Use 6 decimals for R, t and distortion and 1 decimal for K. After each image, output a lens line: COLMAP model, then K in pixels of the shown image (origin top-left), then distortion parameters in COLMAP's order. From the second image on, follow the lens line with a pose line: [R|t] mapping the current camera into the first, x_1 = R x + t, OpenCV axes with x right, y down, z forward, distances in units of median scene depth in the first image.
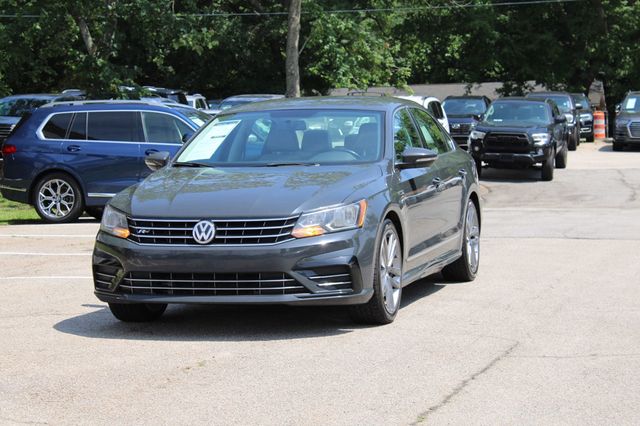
lens RADIAL K [[1651.7, 0, 316.6], [0, 1651.7, 215.6], [0, 0, 1]] dist [0.142423, 0.000000]
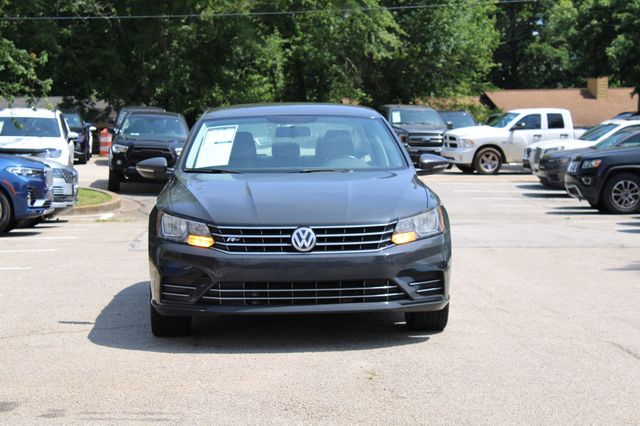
lens RADIAL K [[1651.7, 0, 320.6], [0, 1651.7, 211.8], [0, 0, 1]] dist [0.142423, 0.000000]
pose [[0.942381, -0.005781, 0.334491, -0.376829], [0.010169, 0.999884, -0.011368, 0.004947], [-0.334387, 0.014114, 0.942330, 0.083037]]
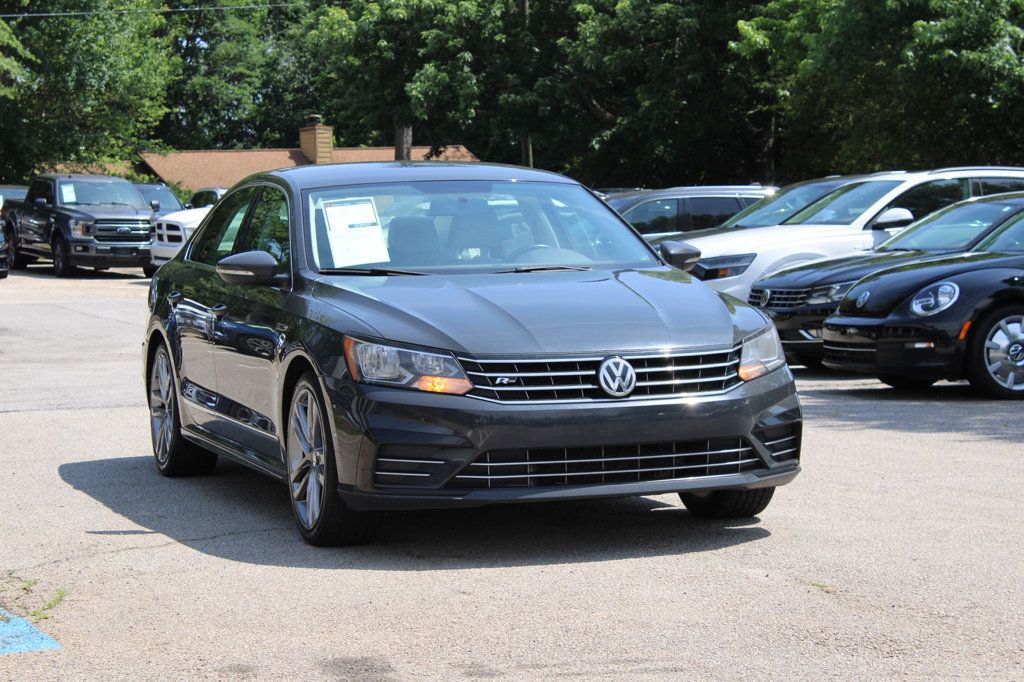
lens RADIAL K [[2642.7, 0, 511.3], [0, 2642.7, 340.4], [0, 0, 1]] dist [0.142423, 0.000000]
pose [[0.806700, -0.024480, 0.590454, -0.656531], [0.035893, 0.999327, -0.007607, 0.002617], [-0.589870, 0.027330, 0.807036, 0.242899]]
